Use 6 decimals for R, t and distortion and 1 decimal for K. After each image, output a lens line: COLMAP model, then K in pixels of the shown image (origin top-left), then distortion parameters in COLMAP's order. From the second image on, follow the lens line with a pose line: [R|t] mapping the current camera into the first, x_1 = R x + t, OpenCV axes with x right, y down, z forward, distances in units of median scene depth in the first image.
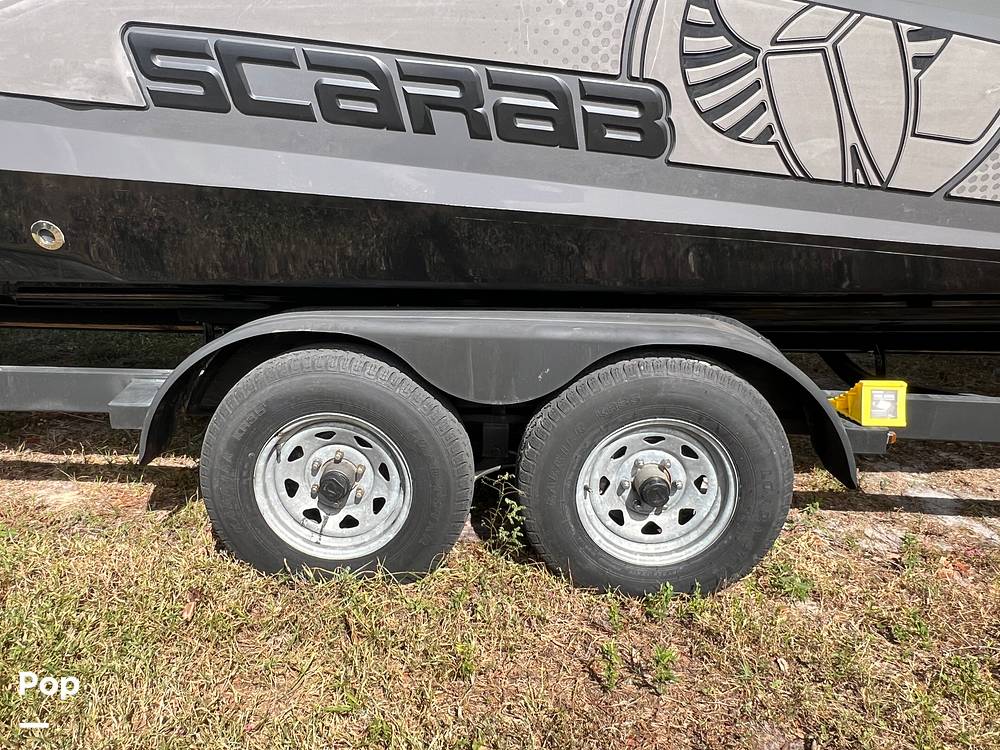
lens RADIAL K [[722.6, 0, 500.0], [0, 722.6, 375.0], [0, 0, 1]] dist [0.000536, 0.000507]
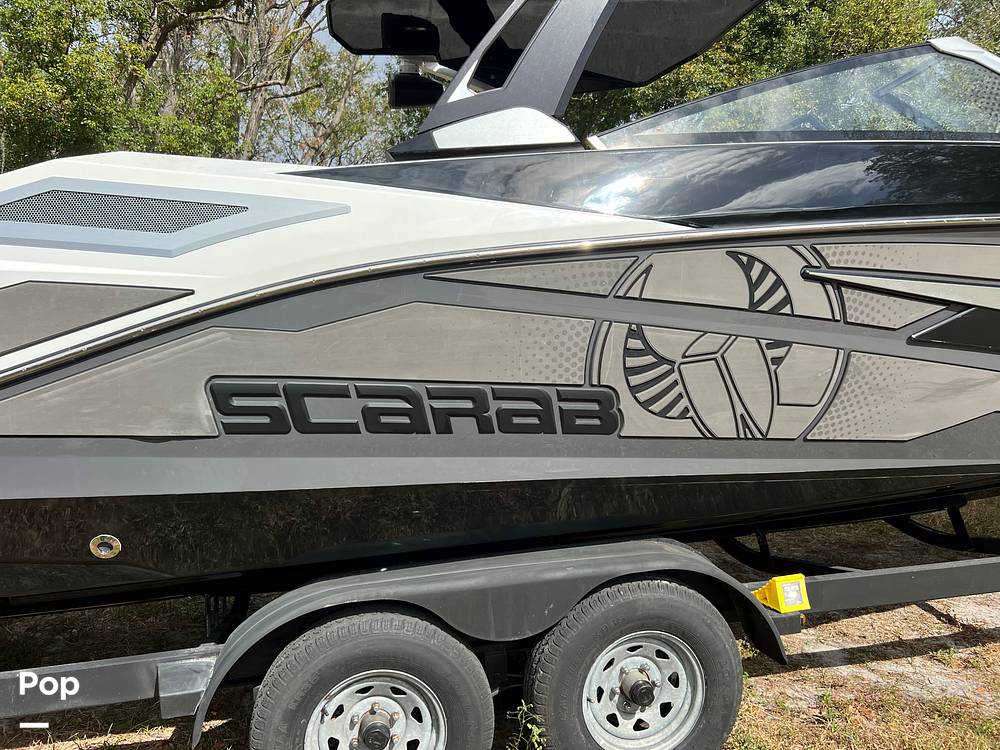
lens RADIAL K [[755.4, 0, 500.0], [0, 755.4, 375.0], [0, 0, 1]] dist [0.154715, -0.307019]
pose [[0.969253, -0.076339, 0.233926, -0.313093], [0.123774, 0.972891, -0.195354, -0.153134], [-0.212671, 0.218301, 0.952426, -0.345978]]
